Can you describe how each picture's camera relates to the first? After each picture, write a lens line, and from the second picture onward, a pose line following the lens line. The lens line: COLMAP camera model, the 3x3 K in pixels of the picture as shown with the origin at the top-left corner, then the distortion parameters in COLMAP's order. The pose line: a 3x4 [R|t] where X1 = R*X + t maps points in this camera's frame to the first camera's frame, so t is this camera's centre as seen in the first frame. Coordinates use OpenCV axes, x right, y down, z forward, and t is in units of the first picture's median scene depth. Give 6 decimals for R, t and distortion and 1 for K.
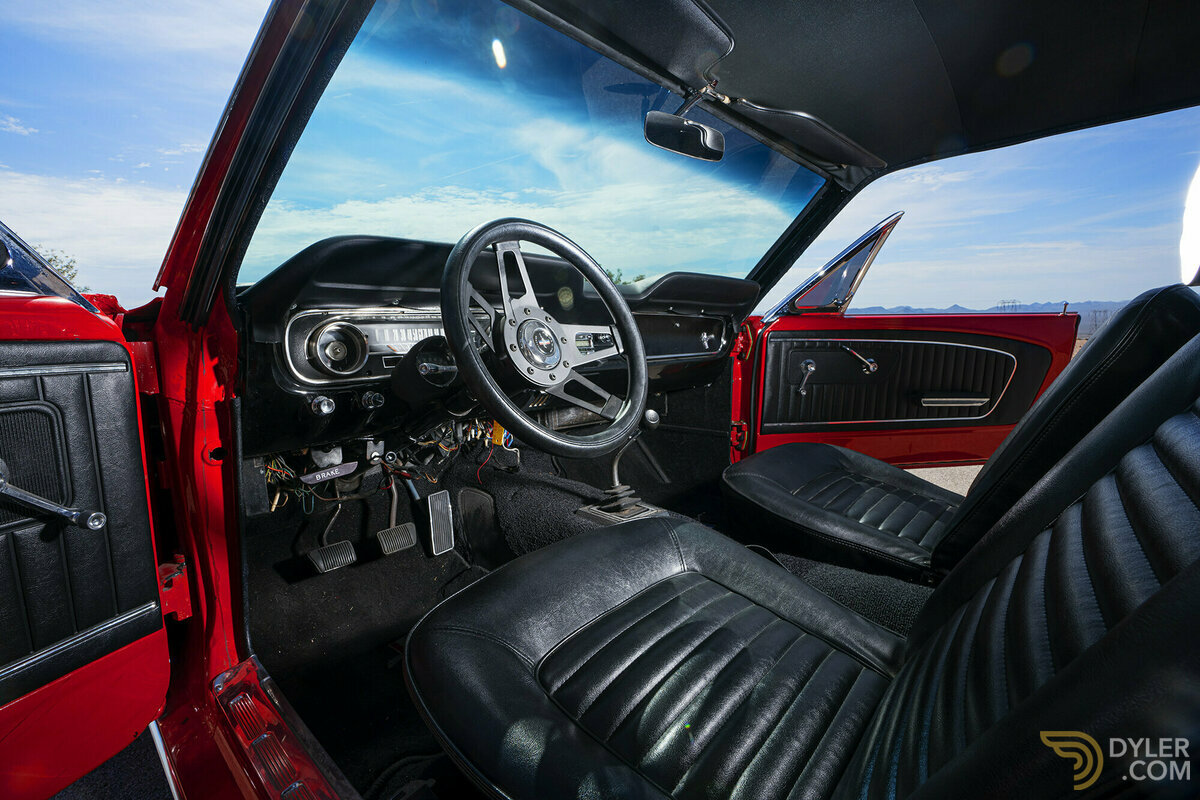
lens RADIAL K [[539.8, 0, 600.0], [0, 539.8, 400.0], [0, 0, 1]] dist [-0.060673, 0.000027]
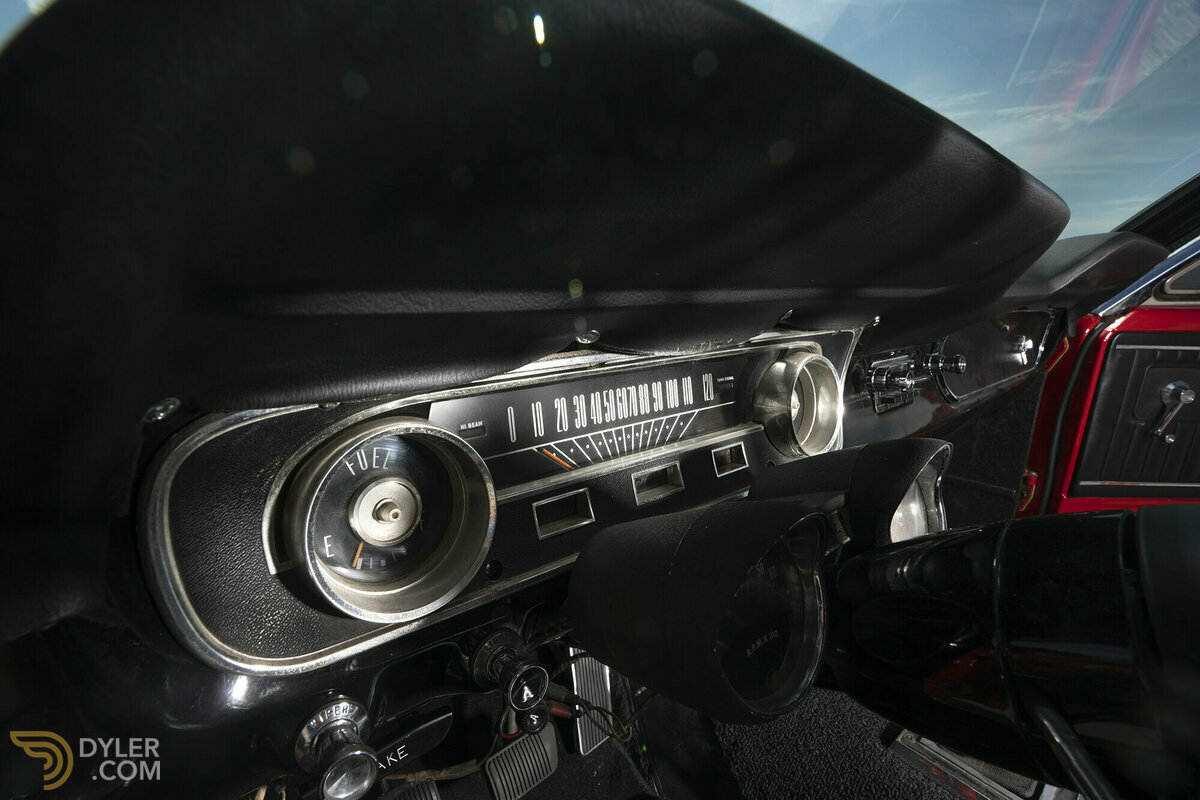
lens RADIAL K [[539.8, 0, 600.0], [0, 539.8, 400.0], [0, 0, 1]] dist [-0.060673, 0.000027]
pose [[0.991973, 0.032384, -0.122231, -0.235609], [-0.021823, 0.995990, 0.086767, -0.119689], [0.124551, -0.083404, 0.988702, 0.496751]]
